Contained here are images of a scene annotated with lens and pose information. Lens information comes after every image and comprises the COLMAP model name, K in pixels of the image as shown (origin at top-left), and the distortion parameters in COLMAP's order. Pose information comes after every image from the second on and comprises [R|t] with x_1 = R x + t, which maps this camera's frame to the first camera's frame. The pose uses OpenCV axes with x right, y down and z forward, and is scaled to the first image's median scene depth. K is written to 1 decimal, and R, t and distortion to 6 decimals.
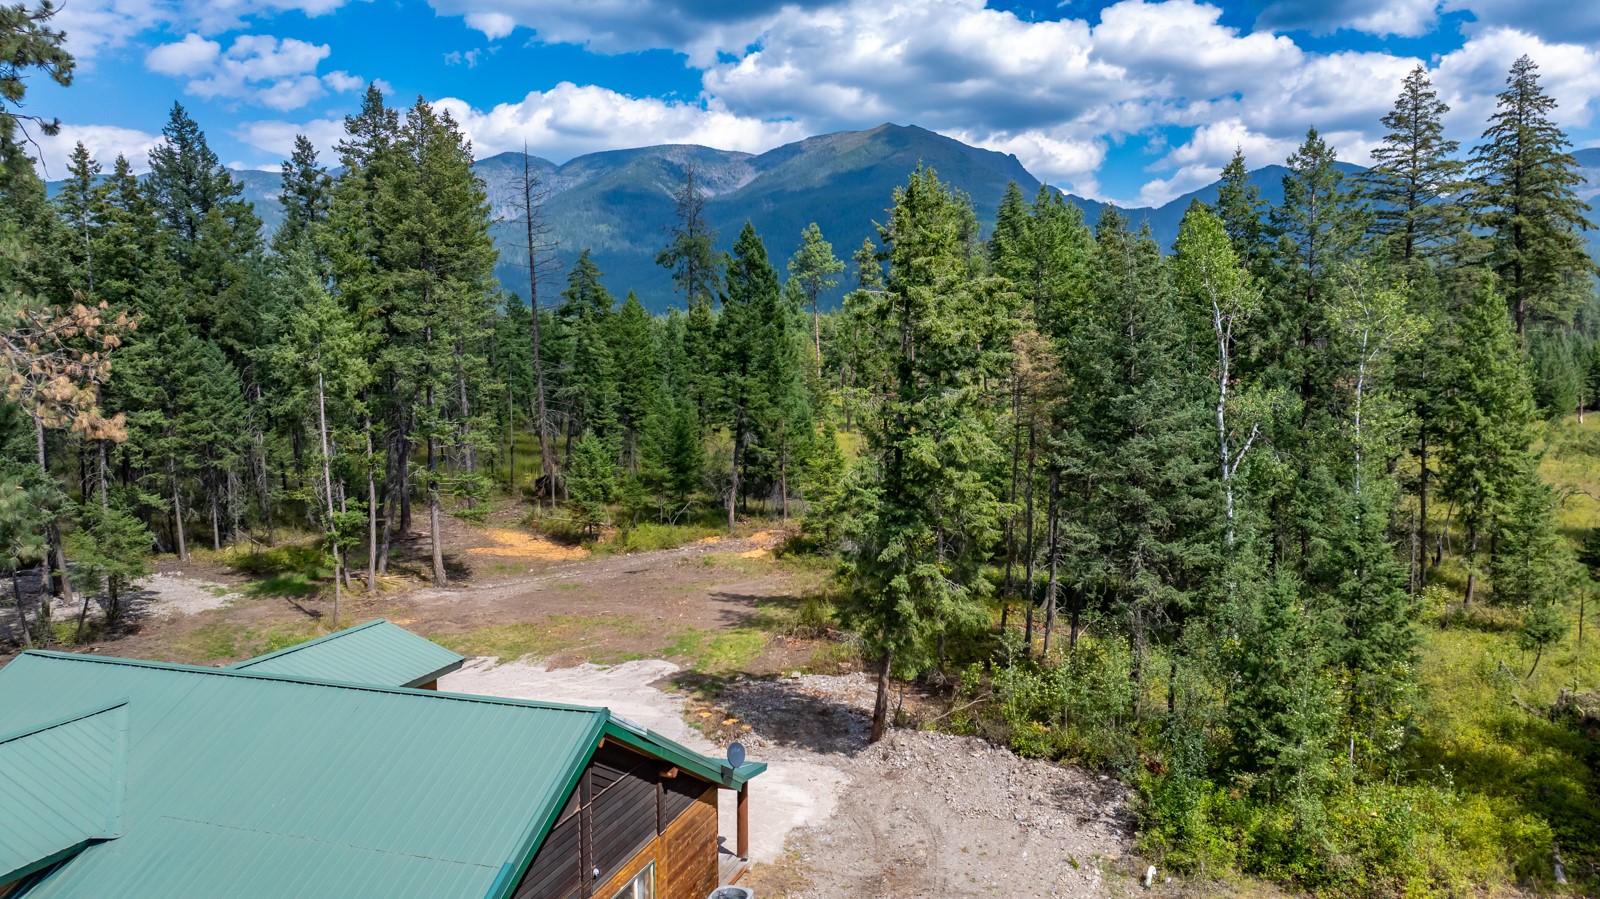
lens RADIAL K [[1127.4, 0, 800.0], [0, 1127.4, 449.5], [0, 0, 1]] dist [-0.057219, 0.077571]
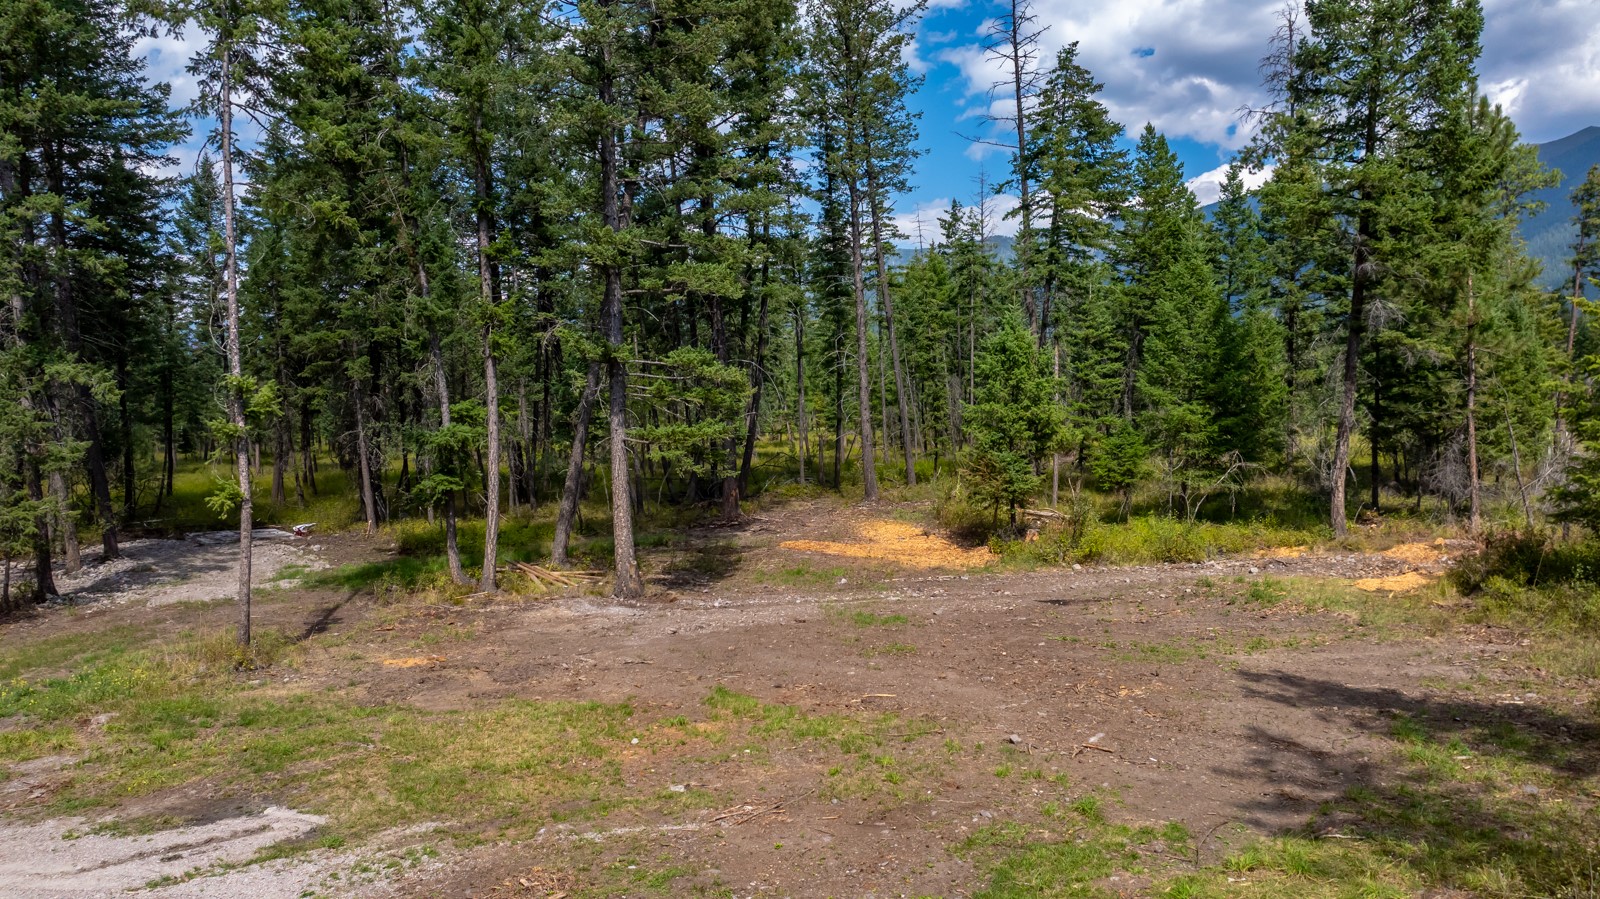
lens RADIAL K [[1123.7, 0, 800.0], [0, 1123.7, 449.5], [0, 0, 1]] dist [-0.015718, 0.000924]
pose [[0.861387, 0.006217, -0.507911, -0.020829], [-0.033105, 0.998486, -0.043924, 0.068666], [0.506870, 0.054650, 0.860289, 0.547191]]
